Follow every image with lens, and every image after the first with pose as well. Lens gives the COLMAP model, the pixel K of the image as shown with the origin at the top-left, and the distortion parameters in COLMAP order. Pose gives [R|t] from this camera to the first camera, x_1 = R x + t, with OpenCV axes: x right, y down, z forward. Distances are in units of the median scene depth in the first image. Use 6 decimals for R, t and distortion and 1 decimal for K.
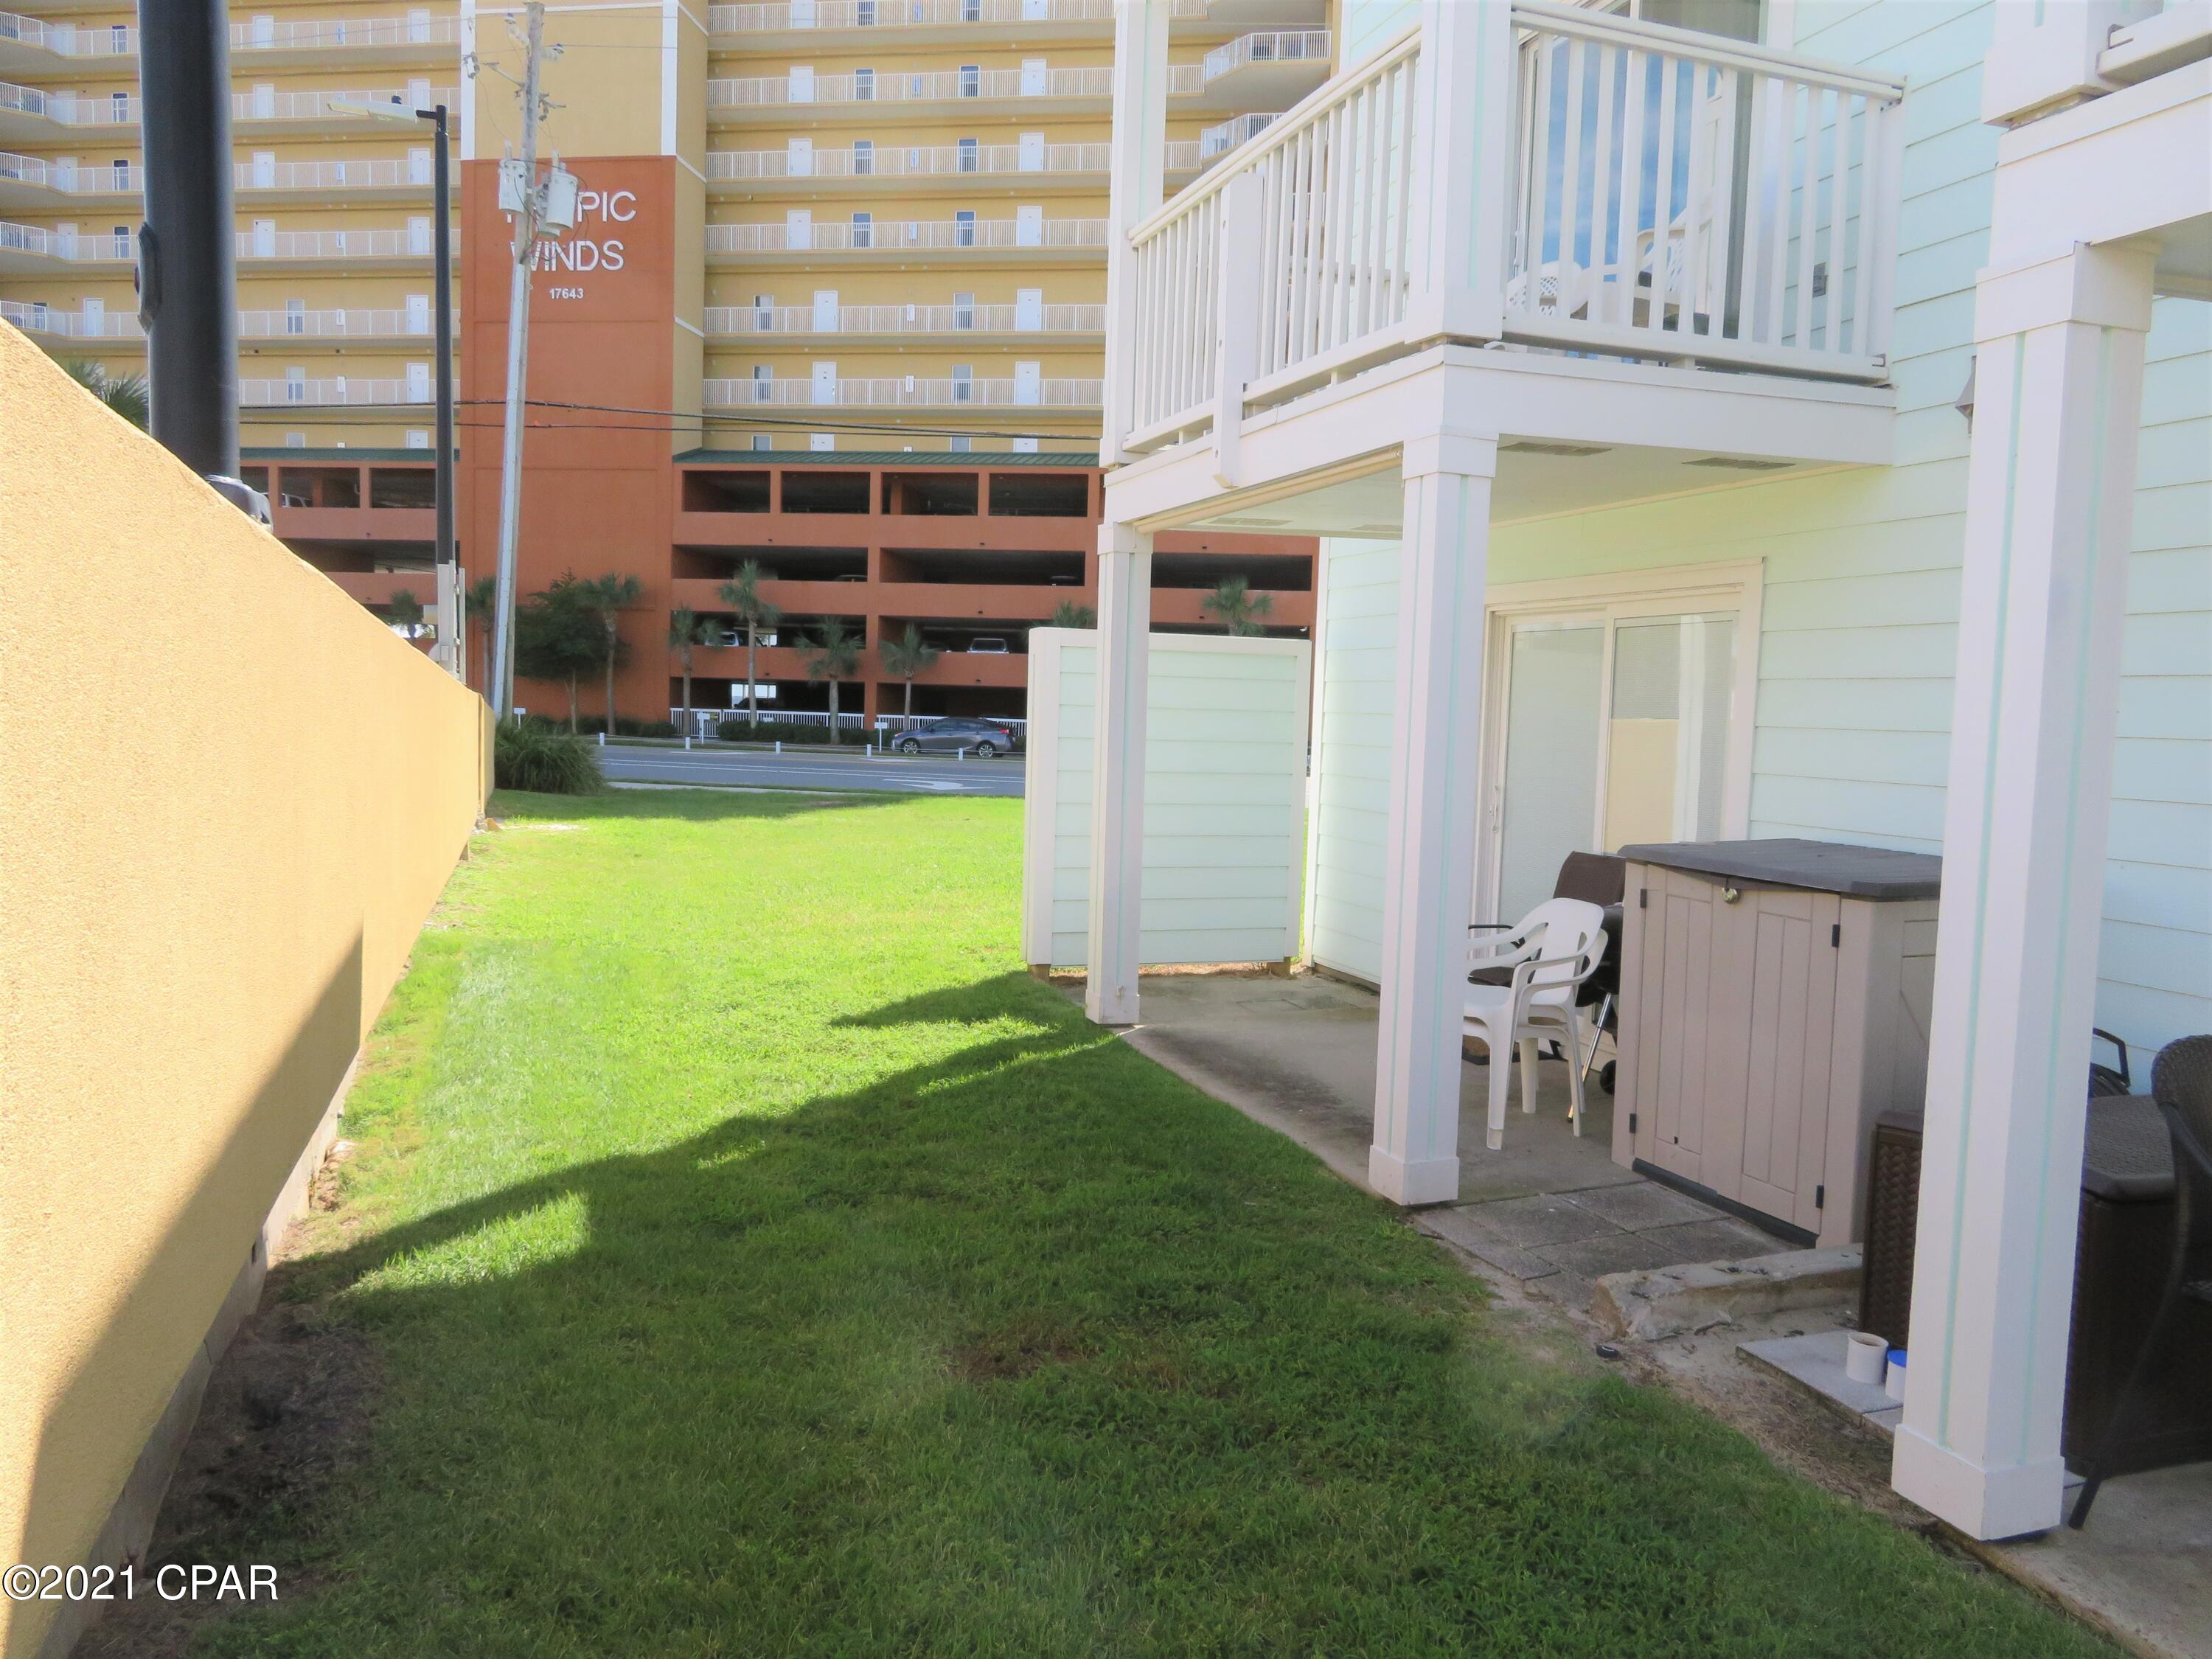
lens RADIAL K [[1587.8, 0, 1097.6], [0, 1587.8, 833.0], [0, 0, 1]] dist [0.005039, 0.001816]
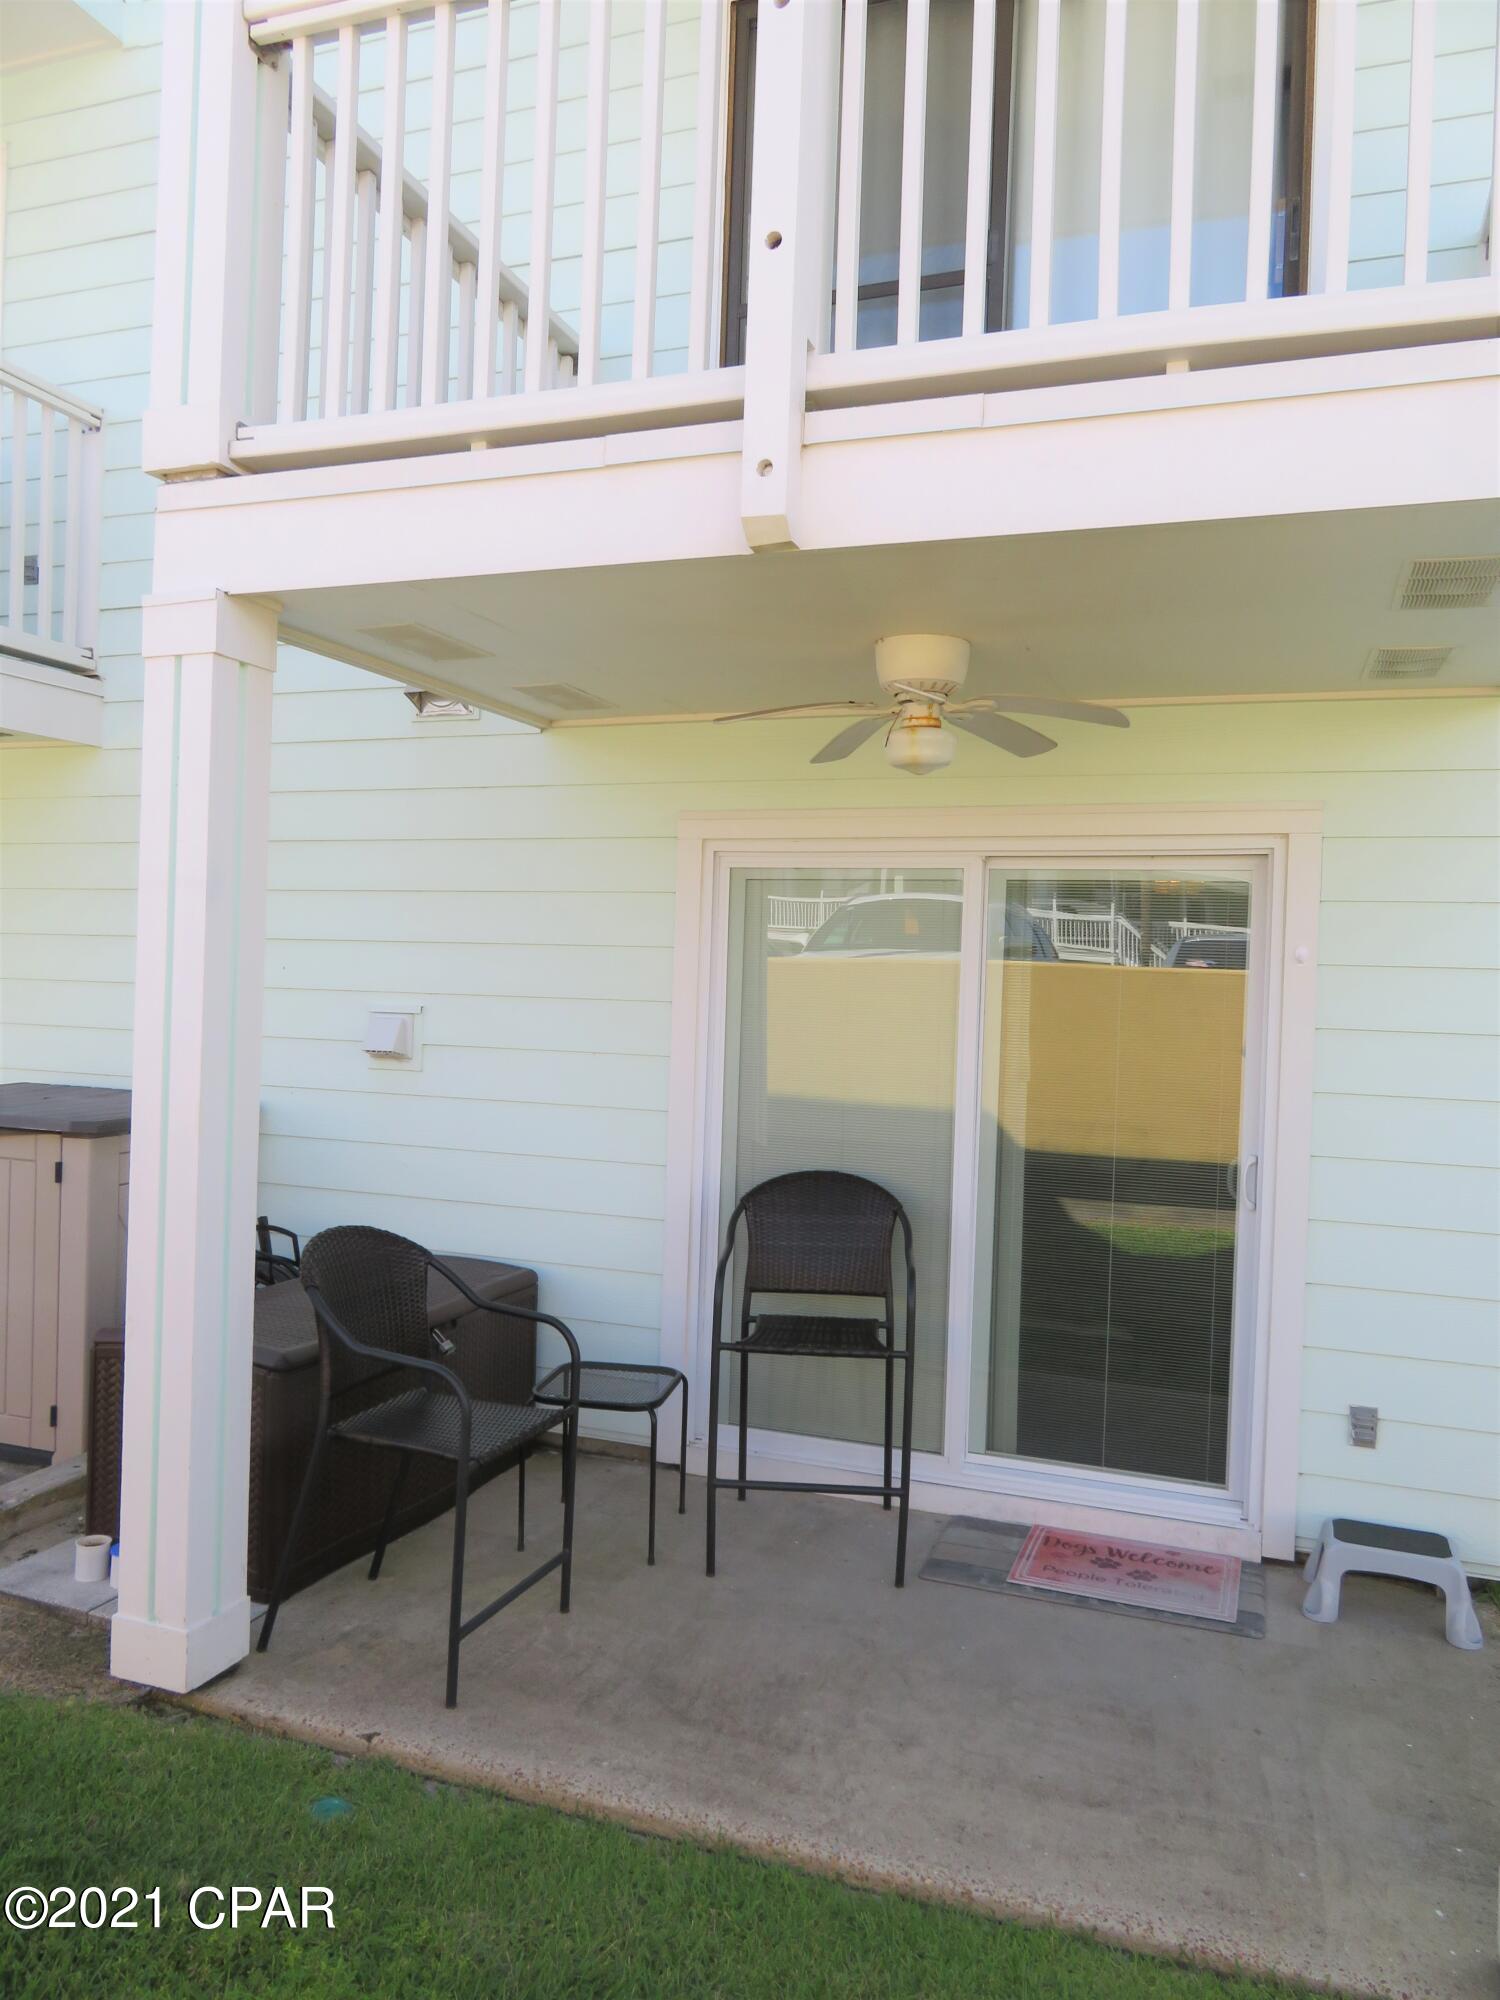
lens RADIAL K [[1435.6, 0, 757.9], [0, 1435.6, 1004.1], [0, 0, 1]] dist [0.005039, 0.001816]
pose [[0.647177, -0.014573, 0.762201, 0.035712], [0.046744, 0.998695, -0.020595, -0.010889], [-0.760905, 0.048957, 0.647013, -0.009848]]
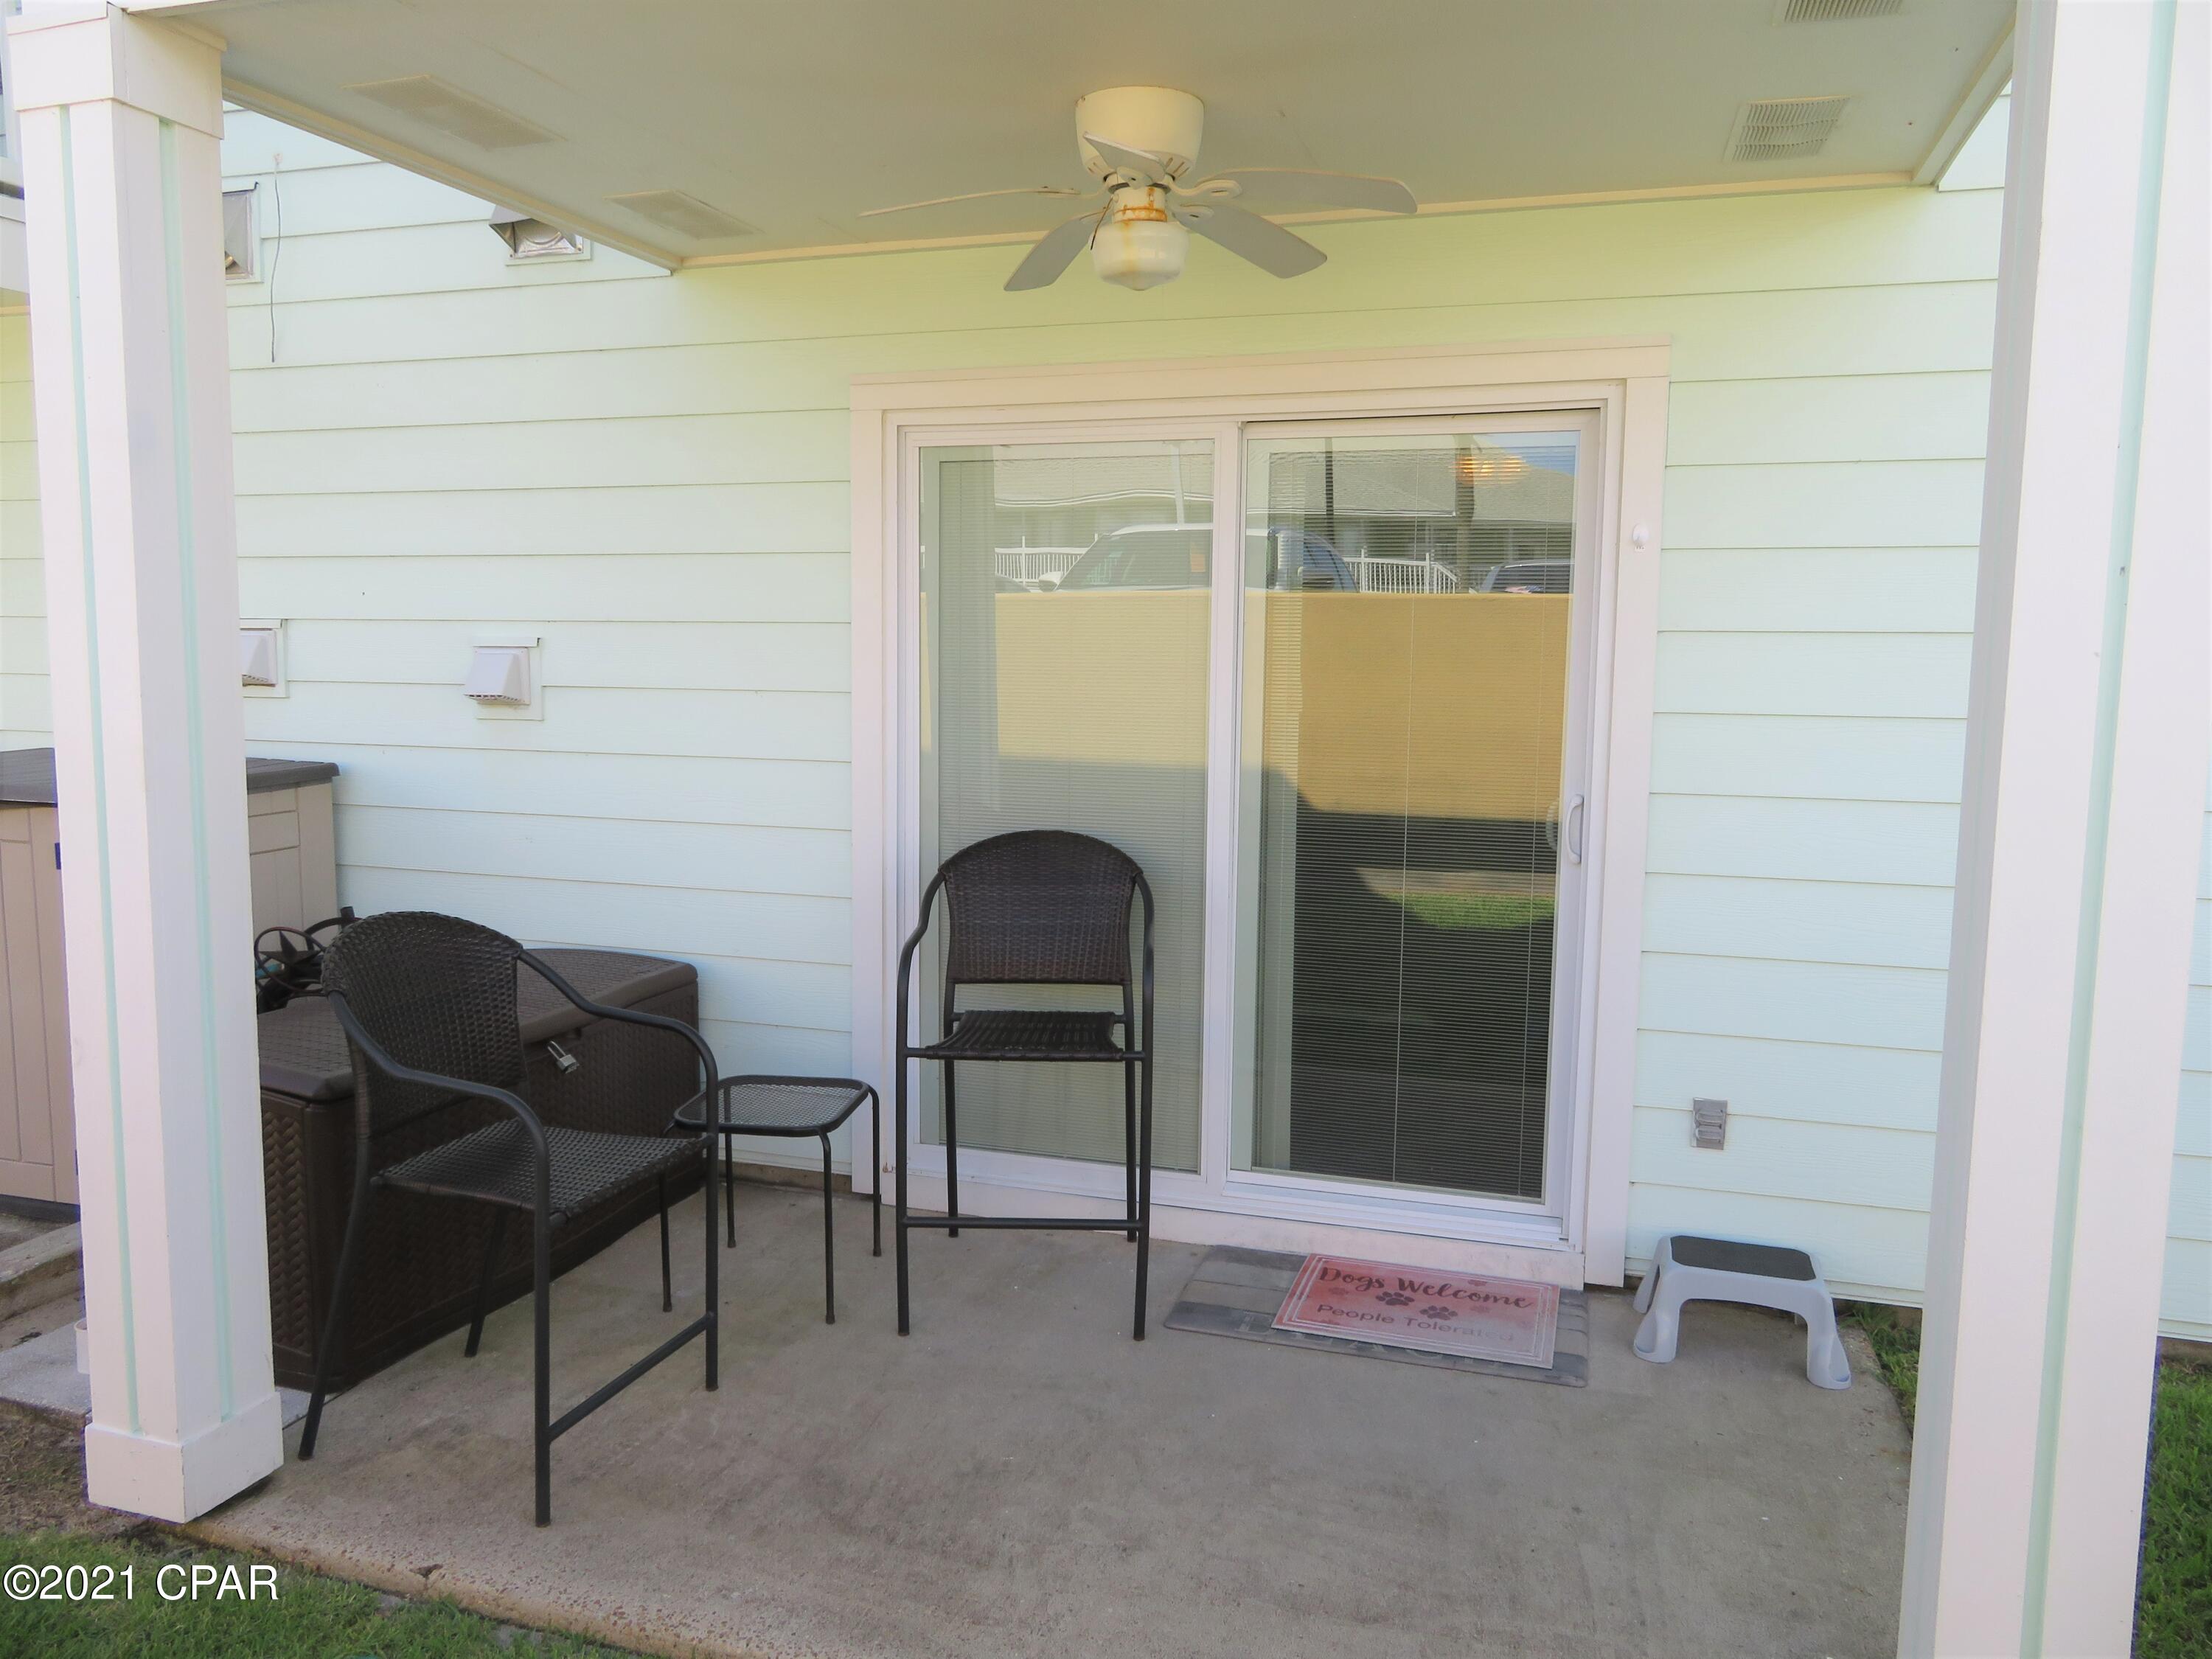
lens RADIAL K [[1587.8, 0, 1104.5], [0, 1587.8, 820.5], [0, 0, 1]] dist [0.005039, 0.001816]
pose [[0.613664, -0.102540, 0.782881, 0.207180], [0.067740, 0.994713, 0.077187, 0.026187], [-0.786656, 0.005666, 0.617365, 0.058723]]
